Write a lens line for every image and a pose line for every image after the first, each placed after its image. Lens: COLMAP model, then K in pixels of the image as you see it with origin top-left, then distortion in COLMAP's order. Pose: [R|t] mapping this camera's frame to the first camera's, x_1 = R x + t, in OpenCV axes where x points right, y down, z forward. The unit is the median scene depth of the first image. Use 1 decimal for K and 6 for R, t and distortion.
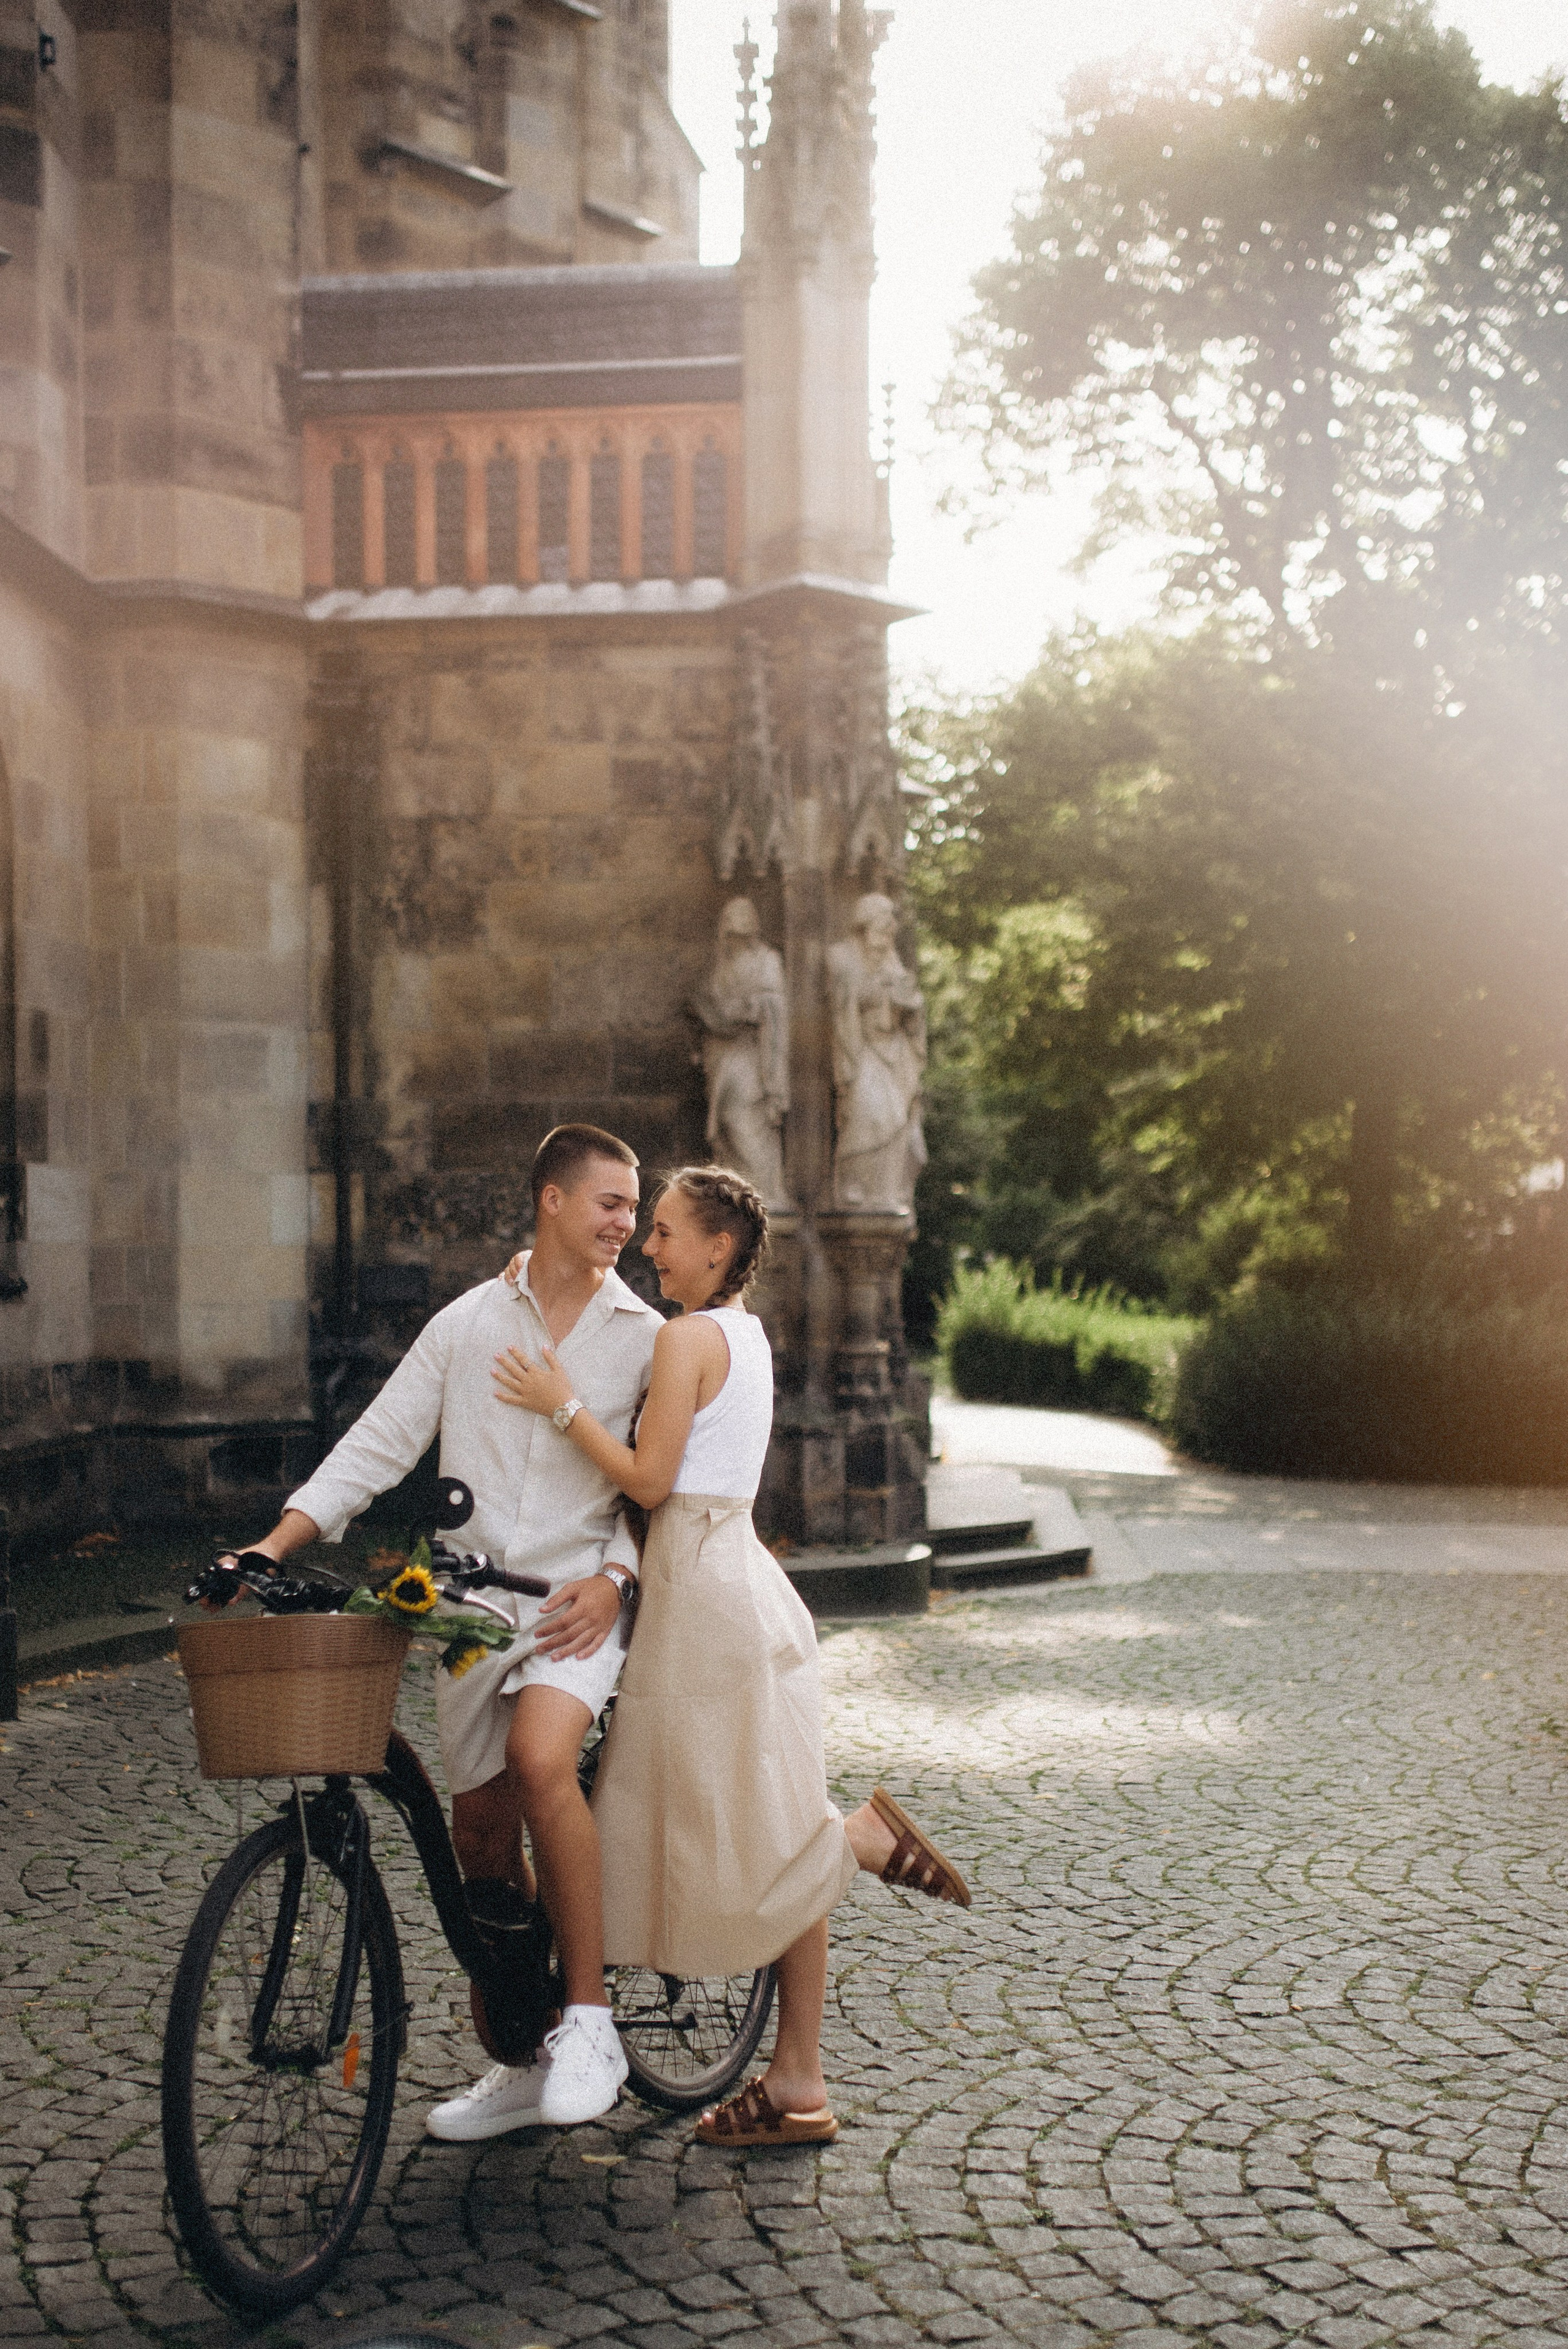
lens RADIAL K [[2589.7, 0, 780.8], [0, 2589.7, 1311.3], [0, 0, 1]] dist [0.012908, 0.000000]
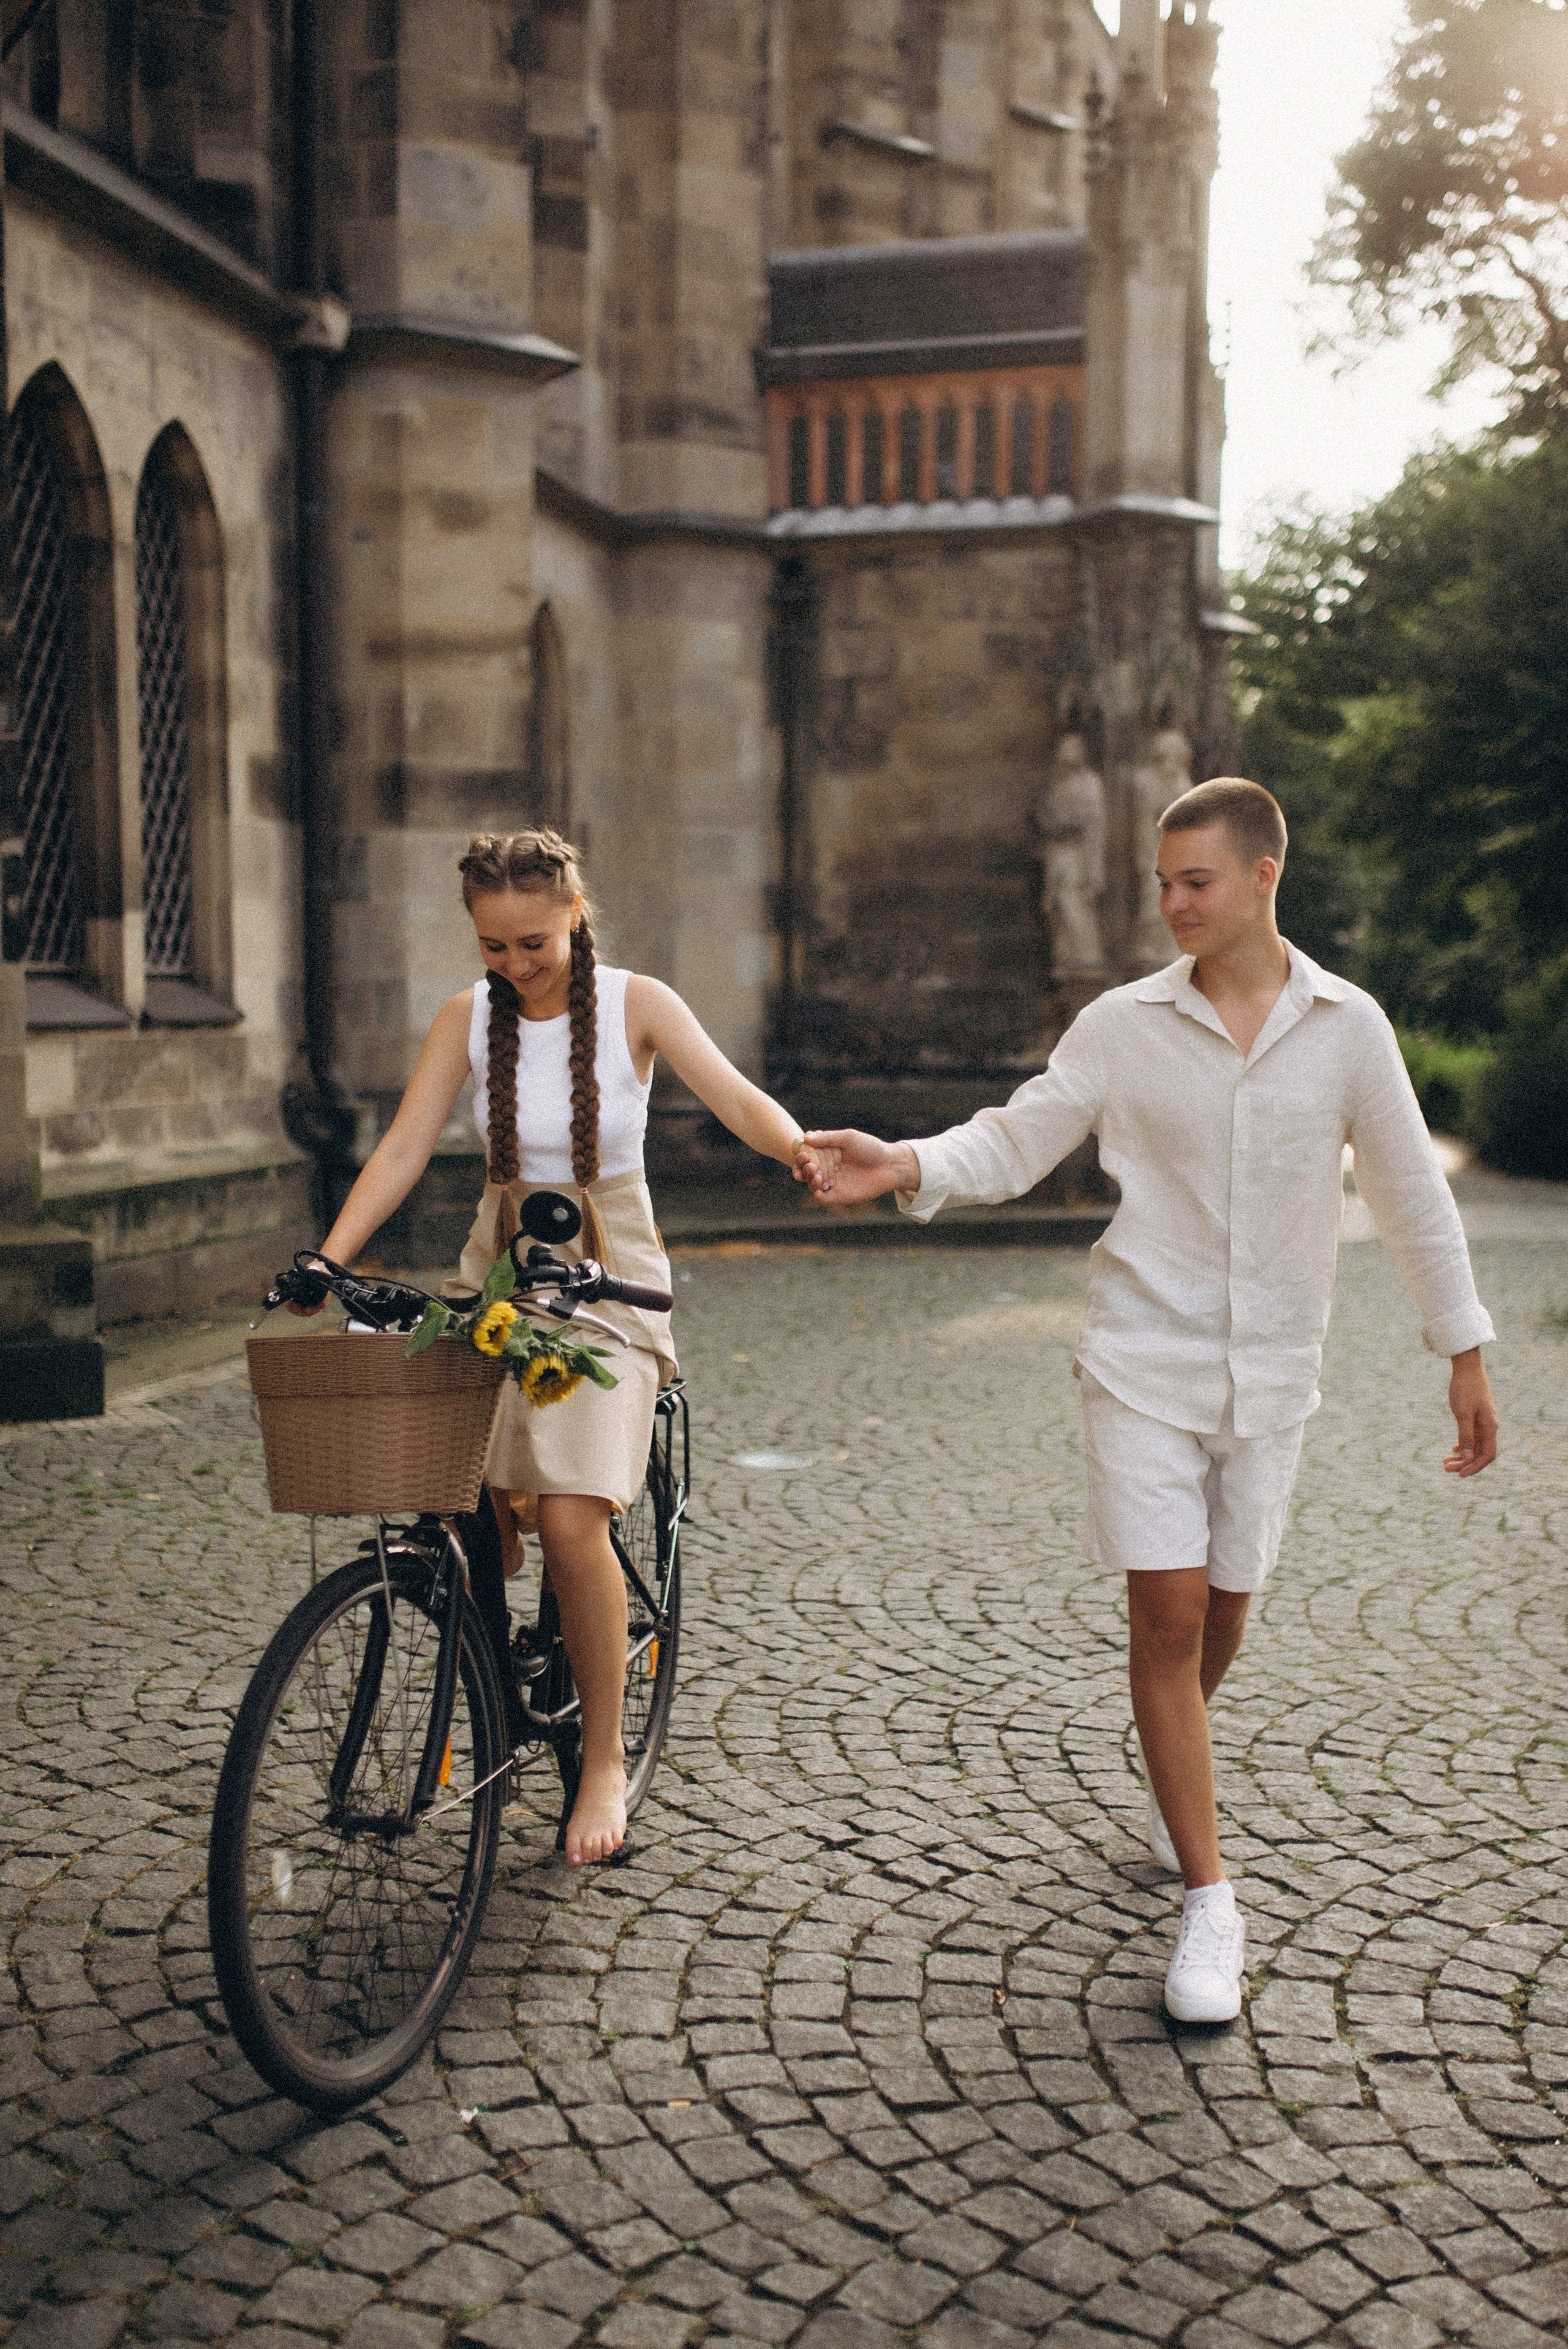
lens RADIAL K [[2728.6, 0, 797.8], [0, 2728.6, 1257.2], [0, 0, 1]] dist [0.021940, 0.000000]
pose [[0.984491, 0.028945, -0.173030, 0.098813], [-0.015395, 0.996744, 0.079146, 0.004784], [0.174757, -0.075255, 0.981731, -0.471584]]
